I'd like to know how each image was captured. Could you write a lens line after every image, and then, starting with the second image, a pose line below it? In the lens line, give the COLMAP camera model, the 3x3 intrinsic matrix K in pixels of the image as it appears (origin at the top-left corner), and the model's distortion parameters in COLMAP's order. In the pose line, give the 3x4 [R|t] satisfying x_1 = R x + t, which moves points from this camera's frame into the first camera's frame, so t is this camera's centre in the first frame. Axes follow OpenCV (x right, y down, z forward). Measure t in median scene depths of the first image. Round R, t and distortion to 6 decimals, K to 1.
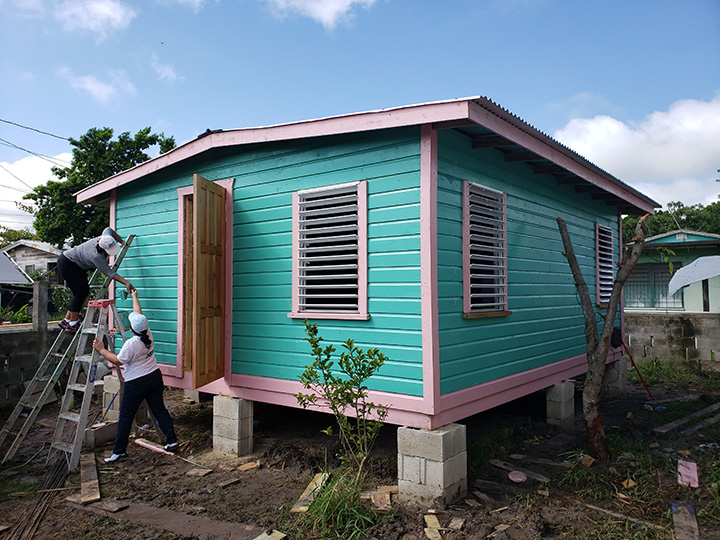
lens RADIAL K [[570.6, 0, 357.8], [0, 570.6, 273.4], [0, 0, 1]] dist [0.005334, 0.011637]
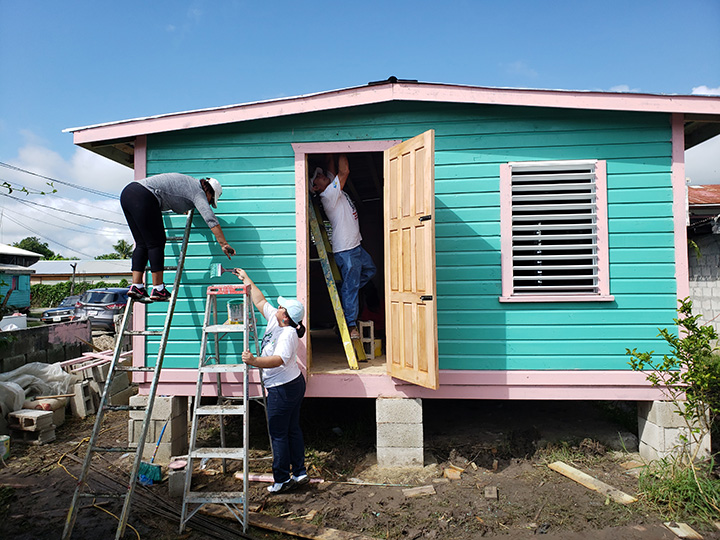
lens RADIAL K [[570.6, 0, 361.5], [0, 570.6, 269.4], [0, 0, 1]] dist [0.005334, 0.011637]
pose [[0.840988, 0.000914, 0.541053, -0.782521], [-0.009145, 0.999880, 0.012526, 0.015975], [-0.540977, -0.015482, 0.840895, 0.347073]]
